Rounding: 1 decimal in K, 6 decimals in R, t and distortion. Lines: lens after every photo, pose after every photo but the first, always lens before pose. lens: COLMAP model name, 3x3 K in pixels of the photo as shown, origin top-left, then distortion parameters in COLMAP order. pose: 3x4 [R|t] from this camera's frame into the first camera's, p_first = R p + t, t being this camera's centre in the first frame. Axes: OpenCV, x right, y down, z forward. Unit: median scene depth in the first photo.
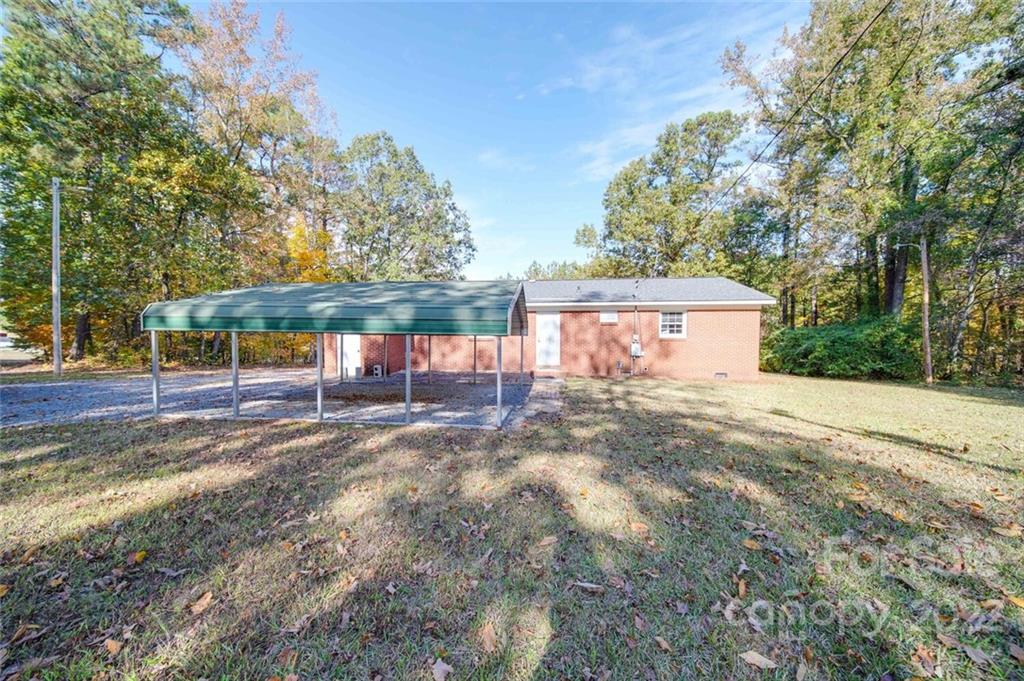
lens RADIAL K [[359.7, 0, 514.2], [0, 359.7, 340.5], [0, 0, 1]] dist [-0.002014, -0.000435]
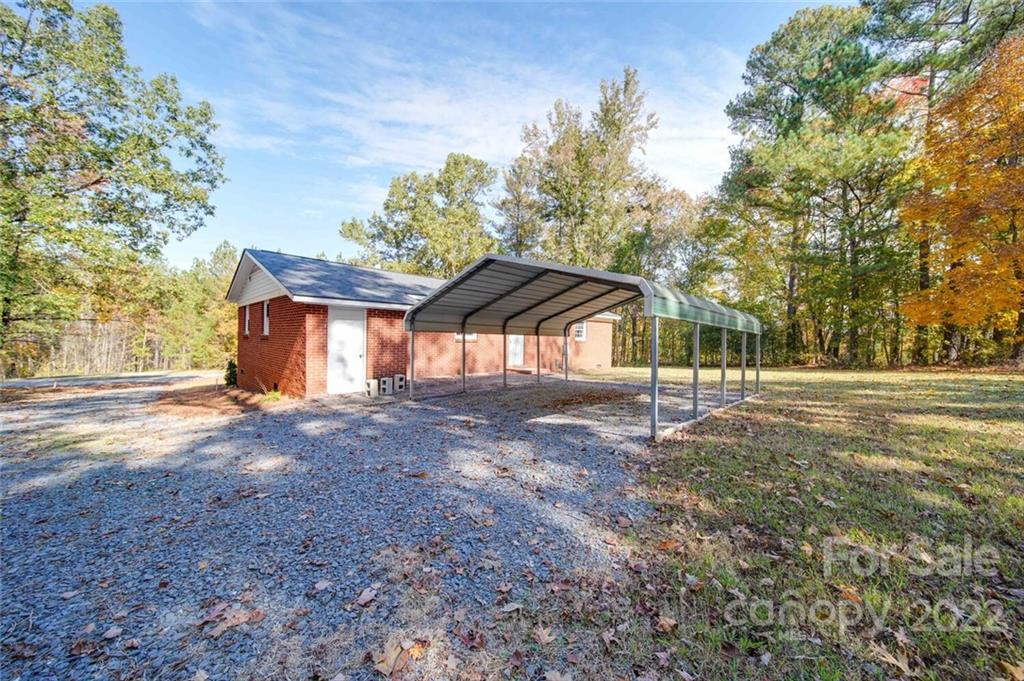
lens RADIAL K [[359.7, 0, 514.2], [0, 359.7, 340.5], [0, 0, 1]] dist [-0.002014, -0.000435]
pose [[0.600194, 0.007267, 0.799821, -0.733978], [0.004884, 0.999907, -0.012750, 0.009404], [-0.799839, 0.011559, 0.600103, 0.360232]]
